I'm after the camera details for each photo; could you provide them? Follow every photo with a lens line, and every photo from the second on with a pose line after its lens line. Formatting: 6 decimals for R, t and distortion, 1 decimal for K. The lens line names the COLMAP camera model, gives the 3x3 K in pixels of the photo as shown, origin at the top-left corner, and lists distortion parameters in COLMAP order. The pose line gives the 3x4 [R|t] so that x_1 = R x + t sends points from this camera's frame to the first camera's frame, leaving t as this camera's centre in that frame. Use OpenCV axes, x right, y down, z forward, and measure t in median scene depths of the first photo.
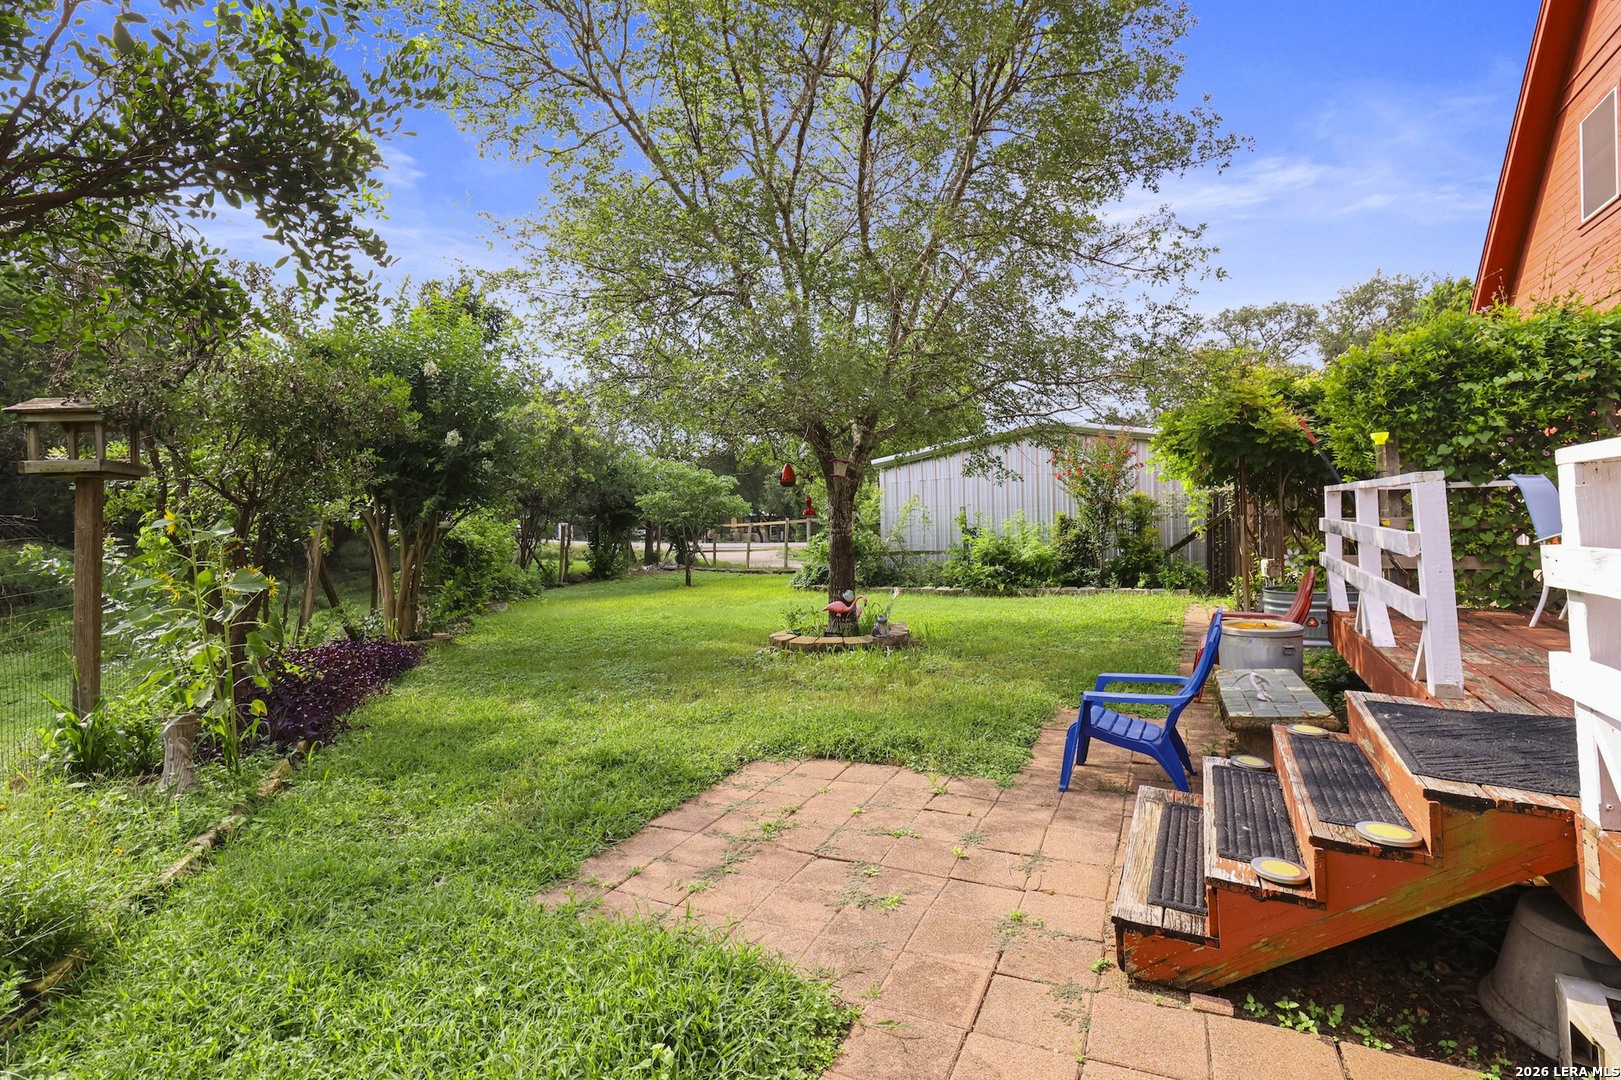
lens RADIAL K [[758.9, 0, 810.6], [0, 758.9, 510.9], [0, 0, 1]] dist [-0.002706, 0.000032]
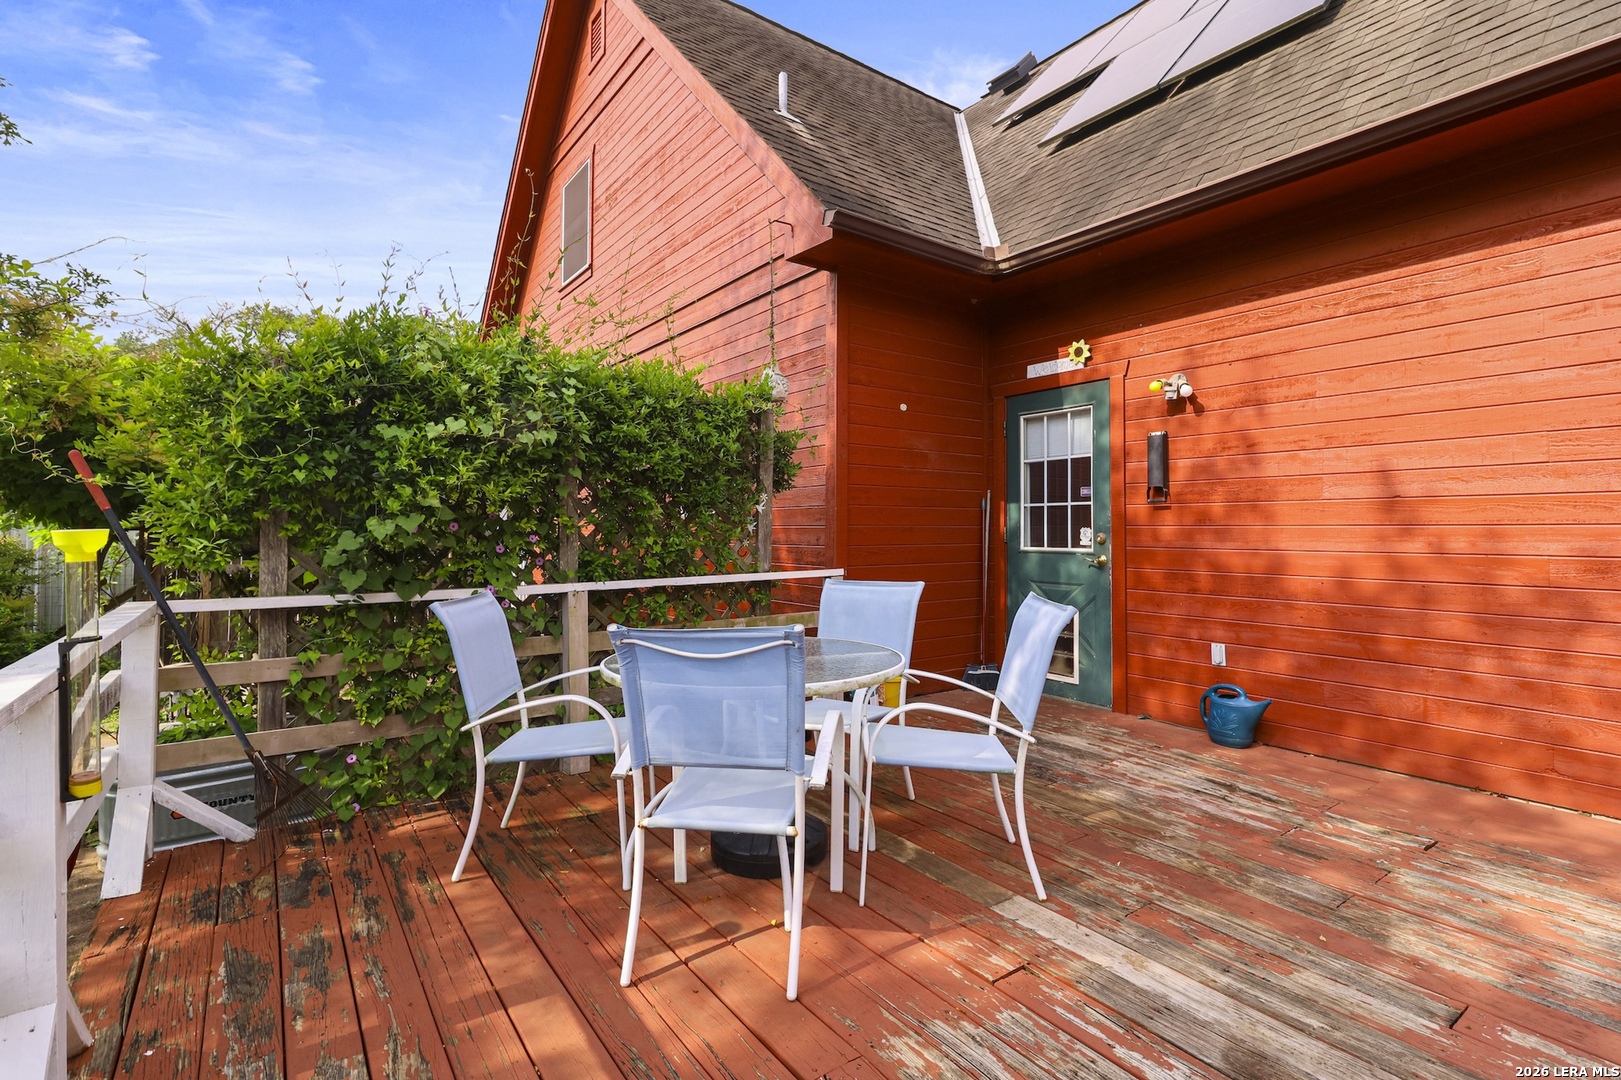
lens RADIAL K [[758.9, 0, 810.6], [0, 758.9, 510.9], [0, 0, 1]] dist [-0.002706, 0.000032]
pose [[0.443463, 0.045178, 0.895153, 0.506875], [-0.015047, 0.998963, -0.042963, -0.086383], [-0.896166, 0.005583, 0.443683, 0.471125]]
